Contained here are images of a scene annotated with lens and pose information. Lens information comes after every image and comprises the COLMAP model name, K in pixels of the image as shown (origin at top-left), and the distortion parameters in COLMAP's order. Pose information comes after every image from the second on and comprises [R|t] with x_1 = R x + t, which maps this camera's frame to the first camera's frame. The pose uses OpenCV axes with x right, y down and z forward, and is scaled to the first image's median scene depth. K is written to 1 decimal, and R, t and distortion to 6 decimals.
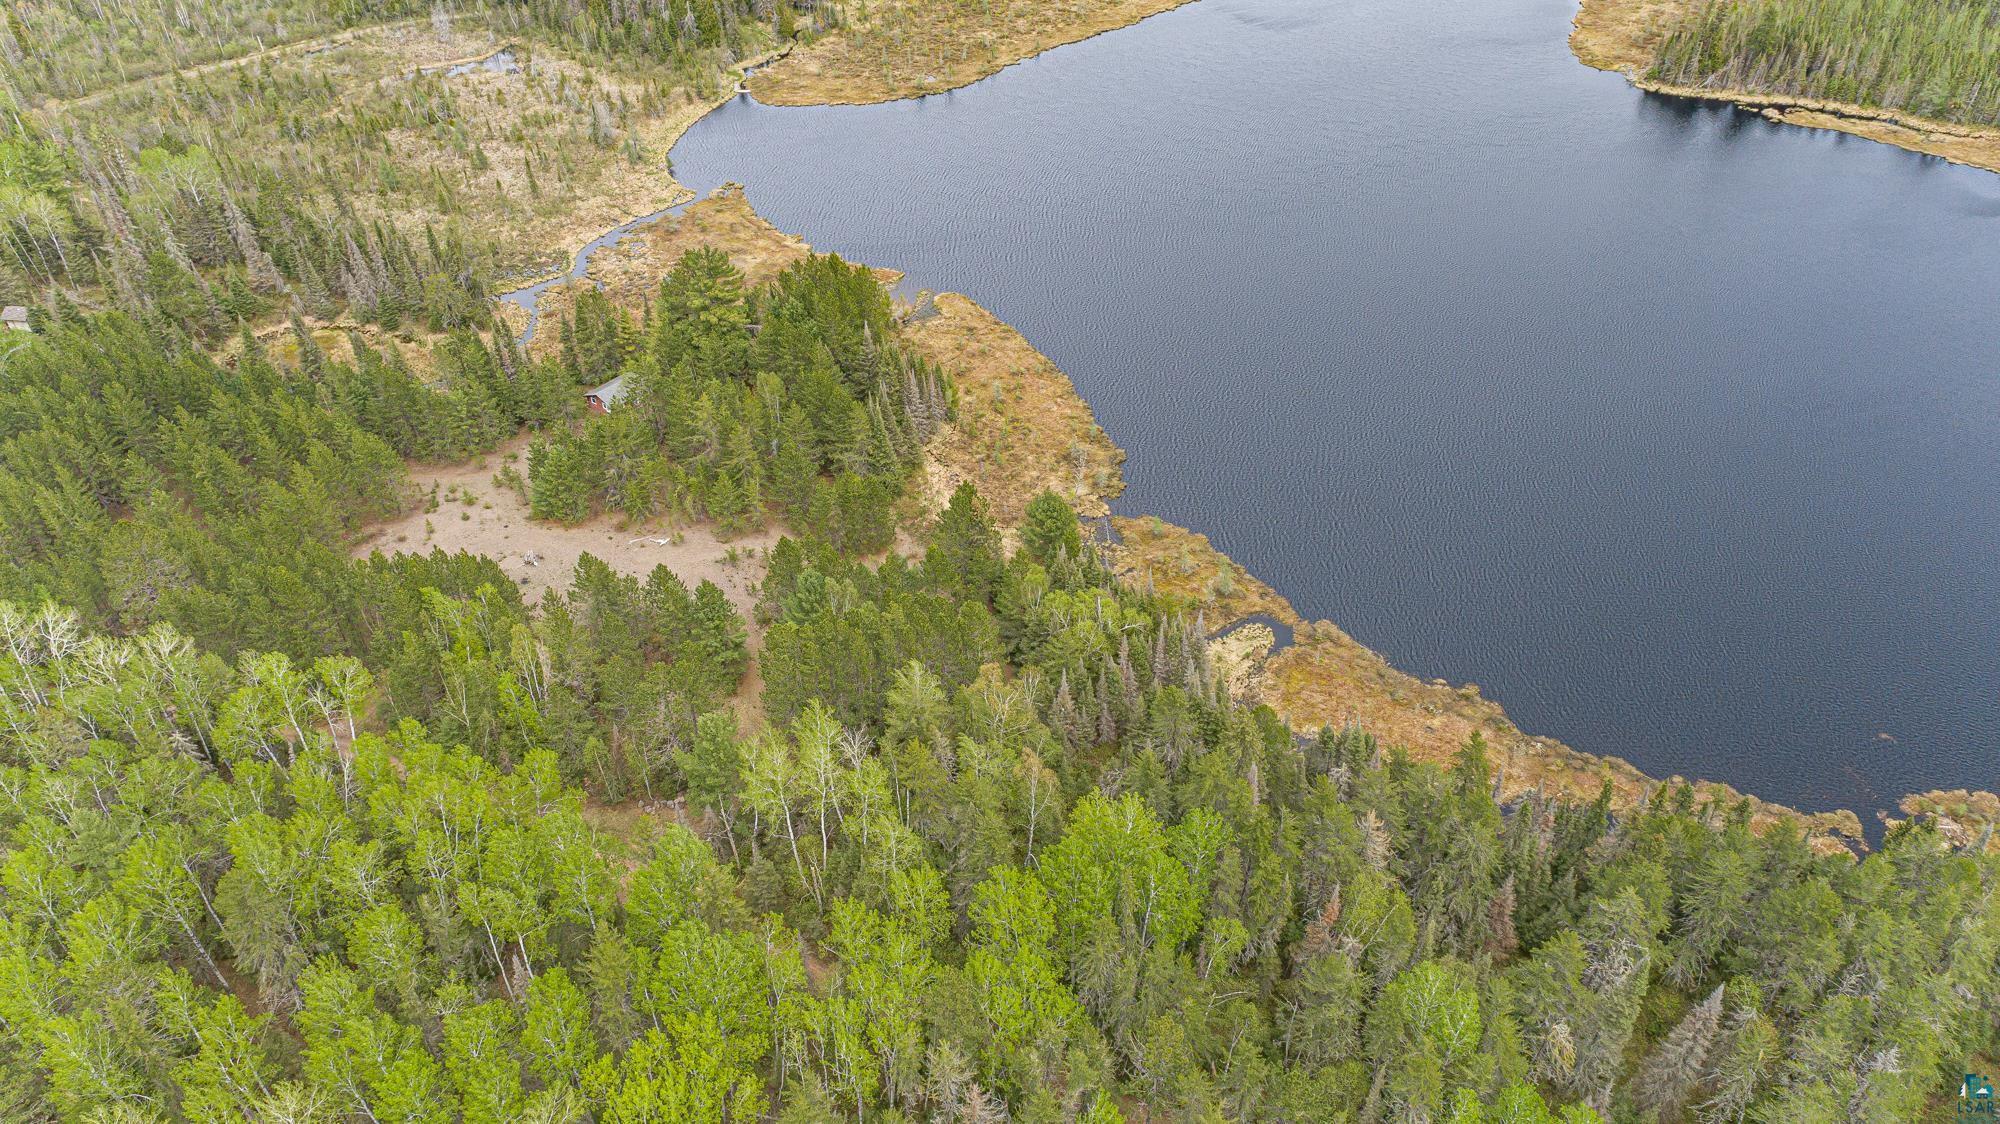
lens RADIAL K [[1338.7, 0, 1000.0], [0, 1338.7, 562.0], [0, 0, 1]] dist [0.008114, 0.023139]
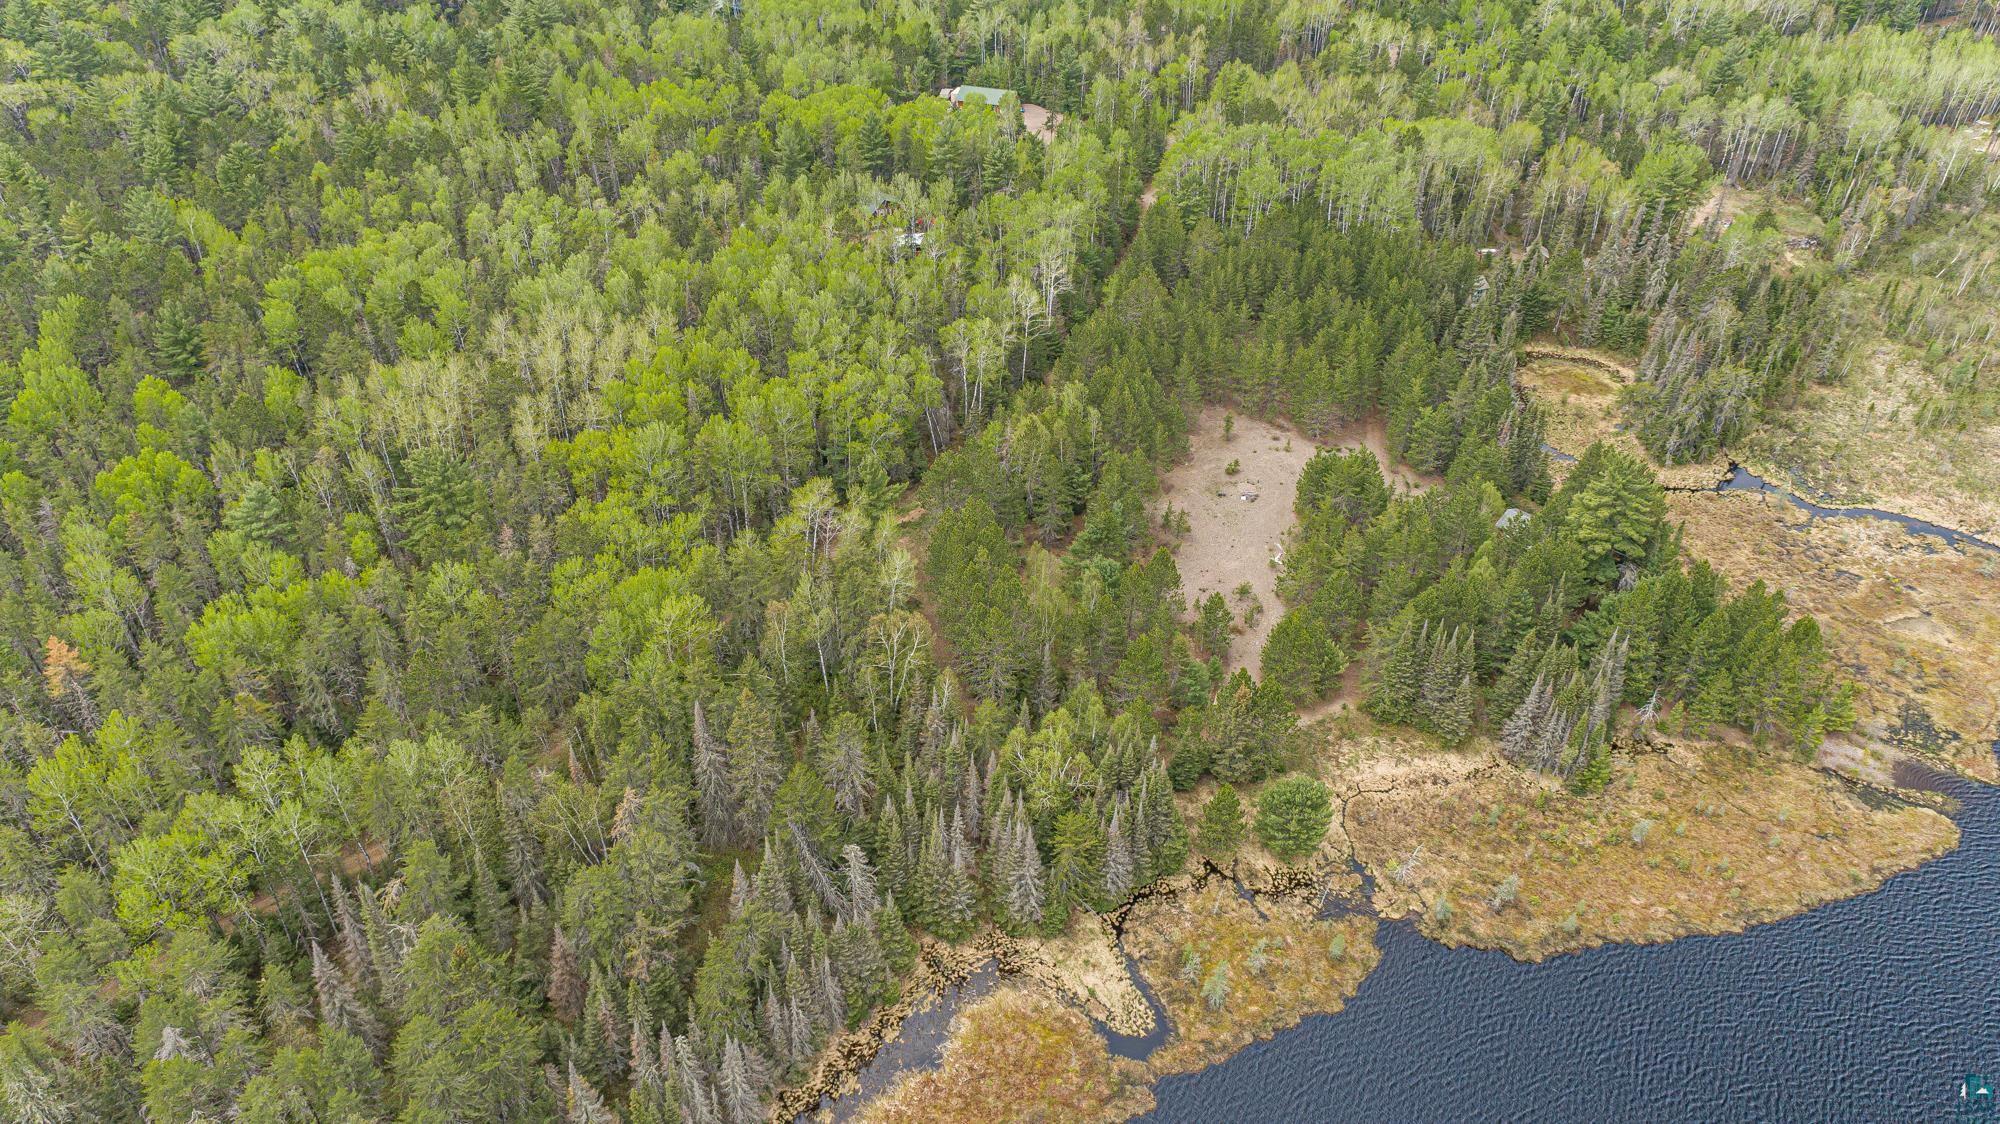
lens RADIAL K [[1338.7, 0, 1000.0], [0, 1338.7, 562.0], [0, 0, 1]] dist [0.008114, 0.023139]
pose [[-0.159675, 0.572071, -0.804512, 0.571176], [-0.626344, 0.571207, 0.530486, -0.390530], [0.763018, 0.588606, 0.267106, 0.474451]]
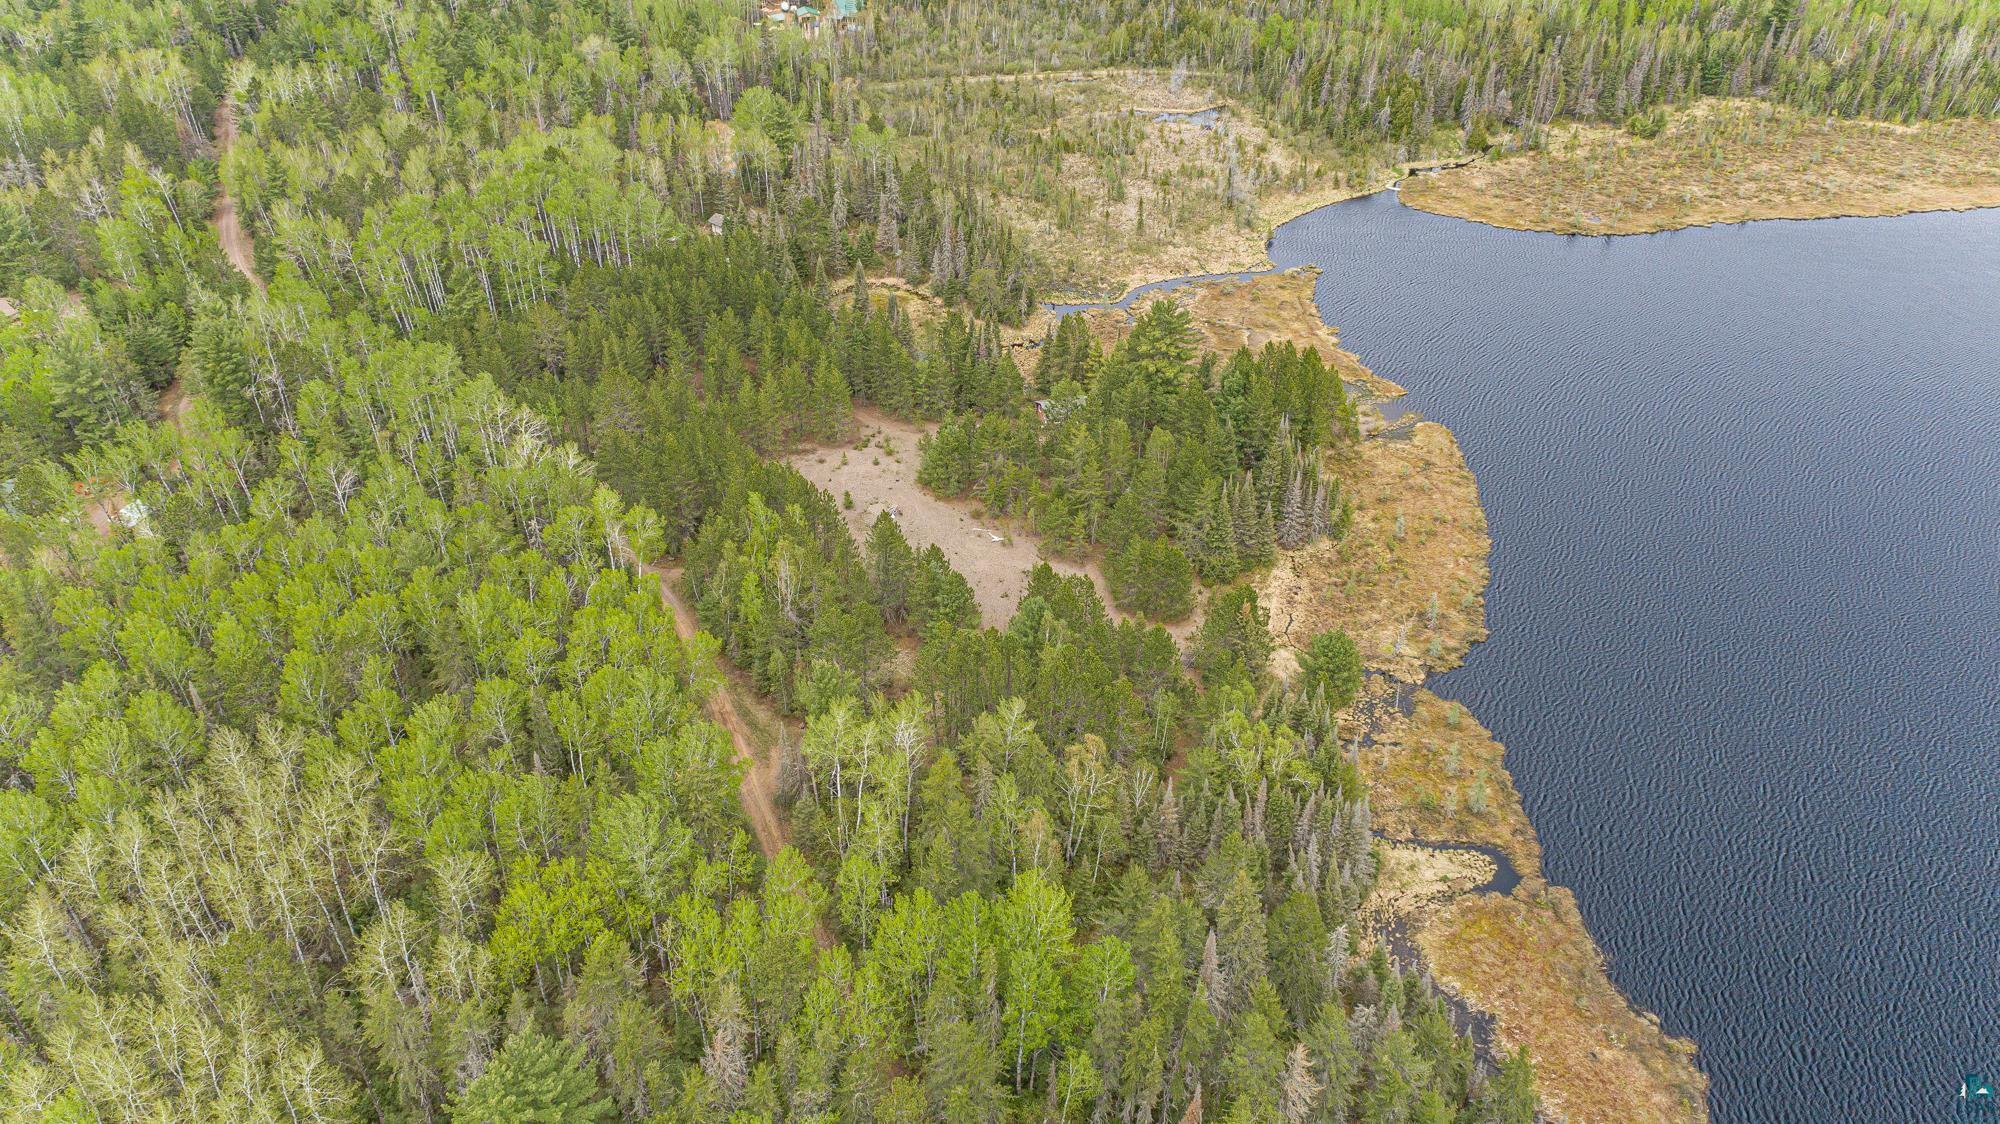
lens RADIAL K [[1338.7, 0, 1000.0], [0, 1338.7, 562.0], [0, 0, 1]] dist [0.008114, 0.023139]
pose [[0.798730, 0.352628, -0.487529, 0.250340], [-0.380764, 0.923614, 0.044232, -0.041058], [0.465886, 0.150304, 0.871986, 0.050702]]
